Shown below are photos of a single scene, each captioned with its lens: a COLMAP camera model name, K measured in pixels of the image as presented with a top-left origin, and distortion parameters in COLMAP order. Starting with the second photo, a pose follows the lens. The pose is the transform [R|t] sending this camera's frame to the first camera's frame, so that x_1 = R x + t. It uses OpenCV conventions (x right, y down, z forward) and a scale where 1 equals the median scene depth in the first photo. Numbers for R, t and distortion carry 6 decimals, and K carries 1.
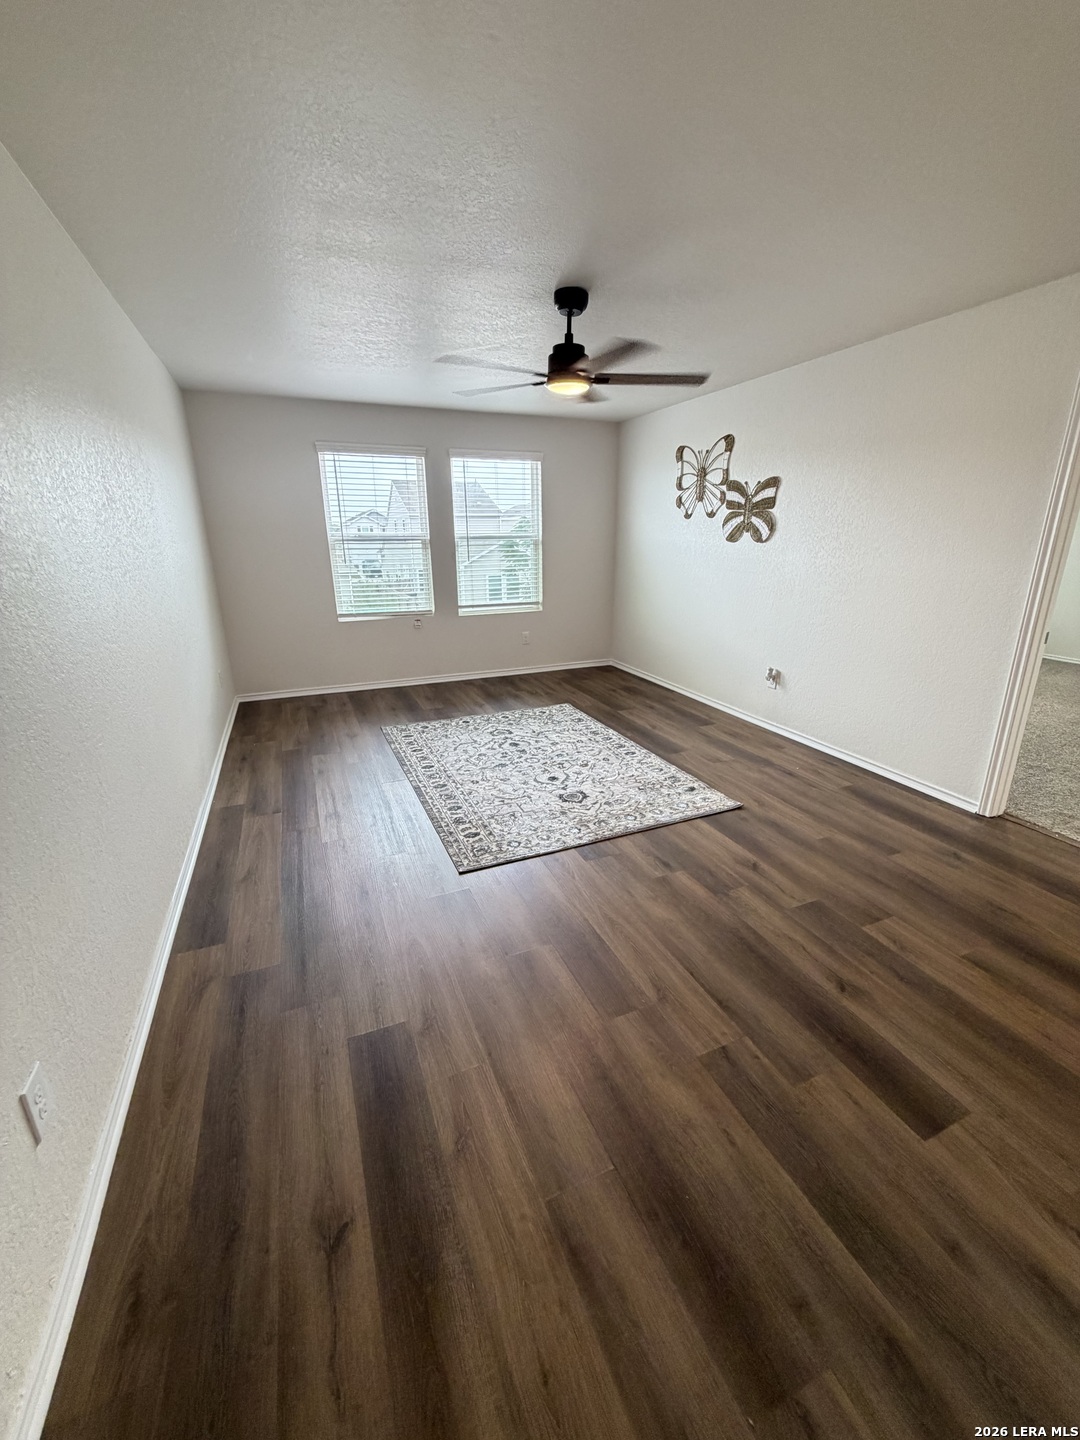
lens RADIAL K [[571.4, 0, 545.2], [0, 571.4, 717.7], [0, 0, 1]] dist [0.002108, -0.000783]
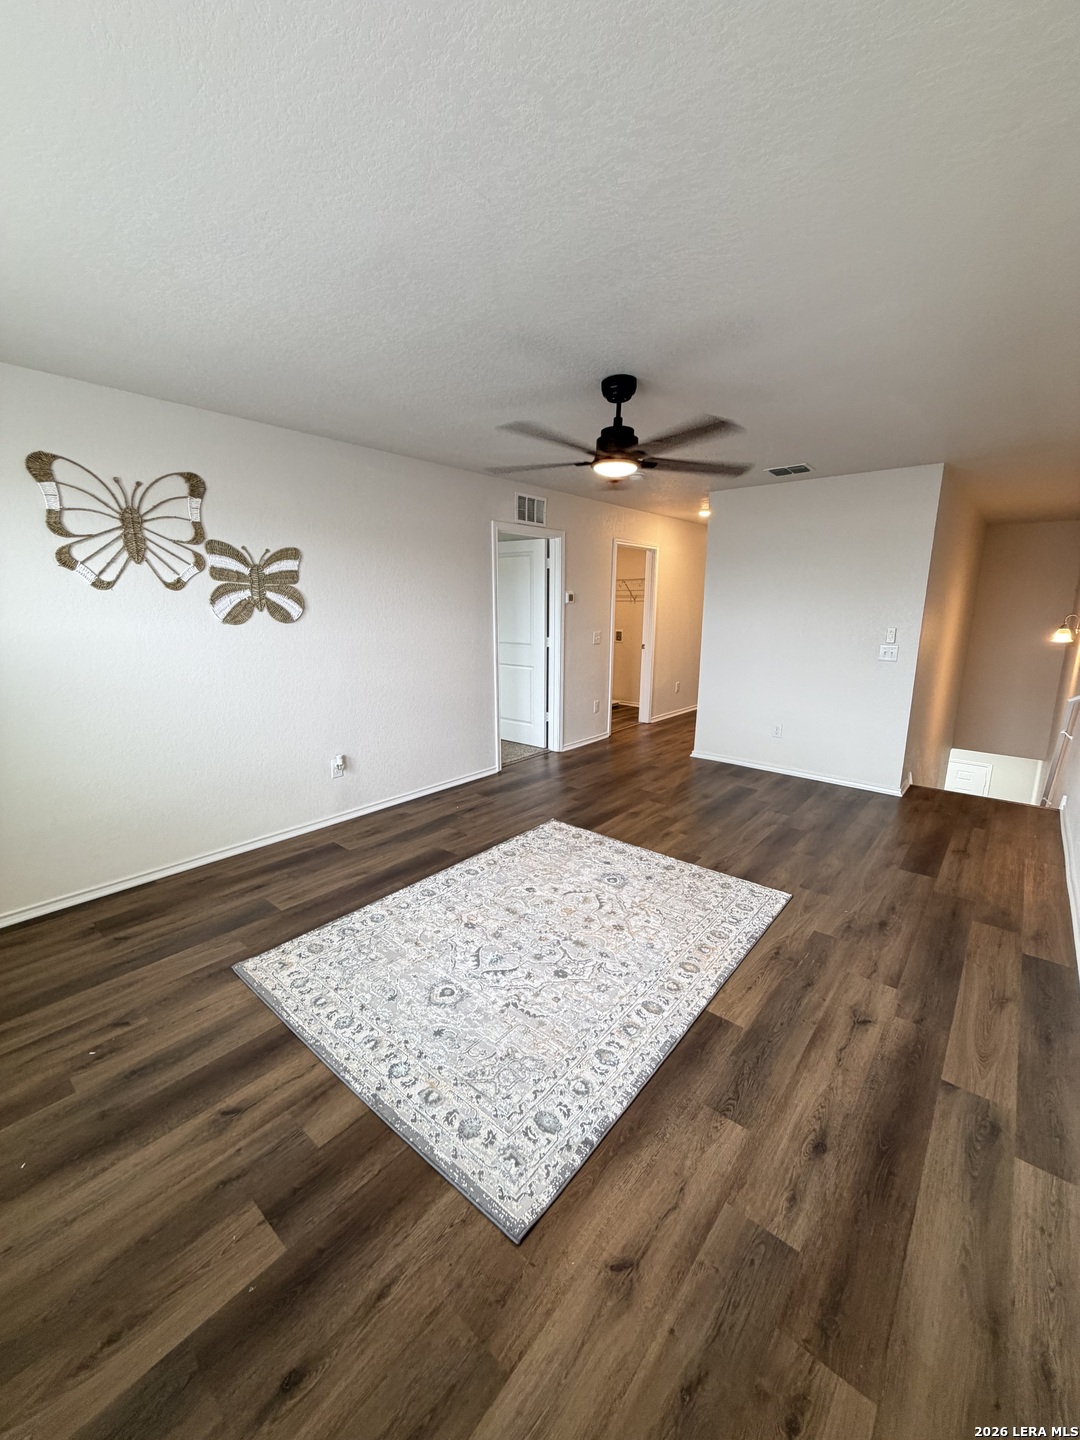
lens RADIAL K [[571.4, 0, 537.3], [0, 571.4, 716.8], [0, 0, 1]] dist [0.002108, -0.000783]
pose [[-0.439208, -0.175935, 0.880990, -0.521182], [0.277376, 0.906170, 0.319246, -0.339163], [-0.854493, 0.384581, -0.349197, 1.009790]]
